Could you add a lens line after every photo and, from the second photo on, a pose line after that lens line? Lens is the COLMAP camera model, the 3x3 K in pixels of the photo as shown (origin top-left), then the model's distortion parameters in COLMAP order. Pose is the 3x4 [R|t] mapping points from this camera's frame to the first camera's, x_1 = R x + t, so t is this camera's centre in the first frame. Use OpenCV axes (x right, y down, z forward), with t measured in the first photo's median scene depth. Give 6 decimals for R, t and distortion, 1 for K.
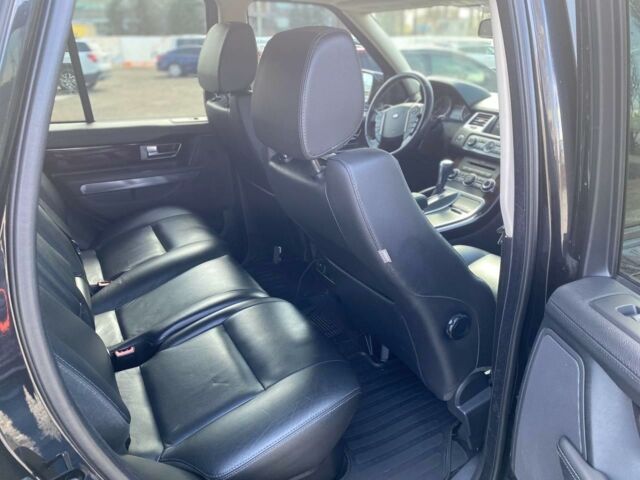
lens RADIAL K [[486.2, 0, 317.5], [0, 486.2, 235.1], [0, 0, 1]] dist [0.076545, -0.087943]
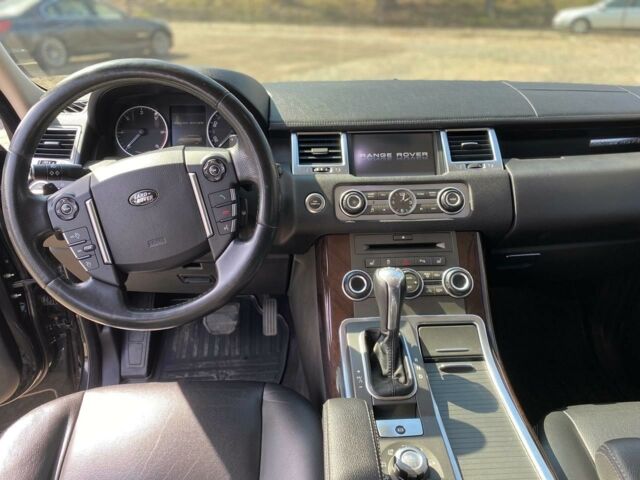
lens RADIAL K [[486.2, 0, 317.5], [0, 486.2, 235.1], [0, 0, 1]] dist [0.076545, -0.087943]
pose [[0.449061, -0.402059, 0.797930, -0.063049], [0.335715, 0.903528, 0.266332, -0.276733], [-0.828033, 0.148277, 0.540717, 0.747471]]
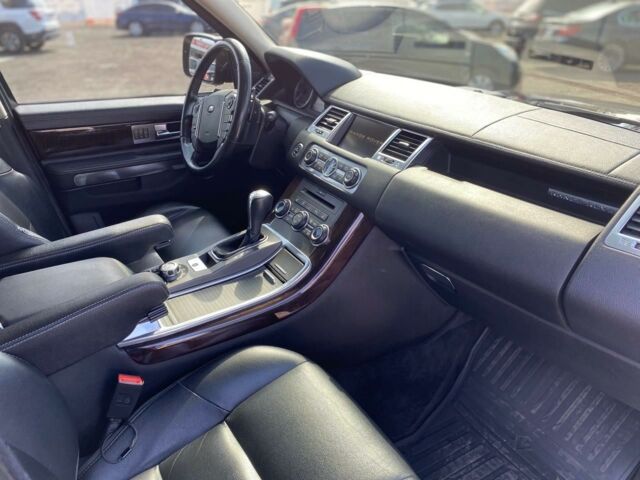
lens RADIAL K [[486.2, 0, 317.5], [0, 486.2, 235.1], [0, 0, 1]] dist [0.076545, -0.087943]
pose [[0.999848, -0.004529, 0.016841, 0.295332], [0.003289, 0.997332, 0.072919, -0.128086], [-0.017127, -0.072852, 0.997196, 0.353276]]
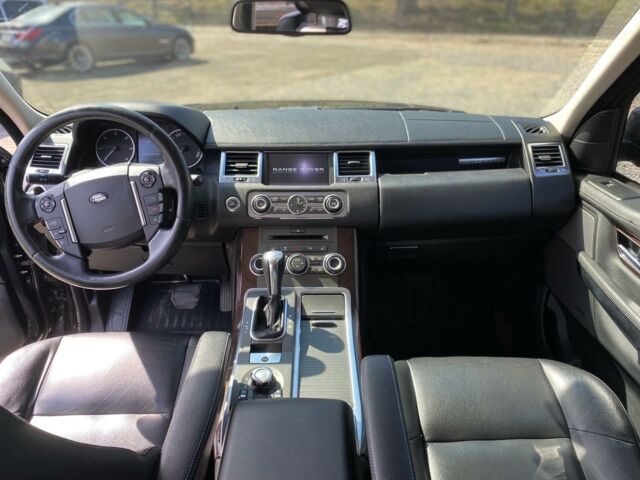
lens RADIAL K [[486.2, 0, 317.5], [0, 486.2, 235.1], [0, 0, 1]] dist [0.076545, -0.087943]
pose [[0.490825, -0.389034, 0.779579, -0.130194], [0.327222, 0.911581, 0.248887, -0.267551], [-0.807475, 0.132936, 0.574727, 0.567226]]
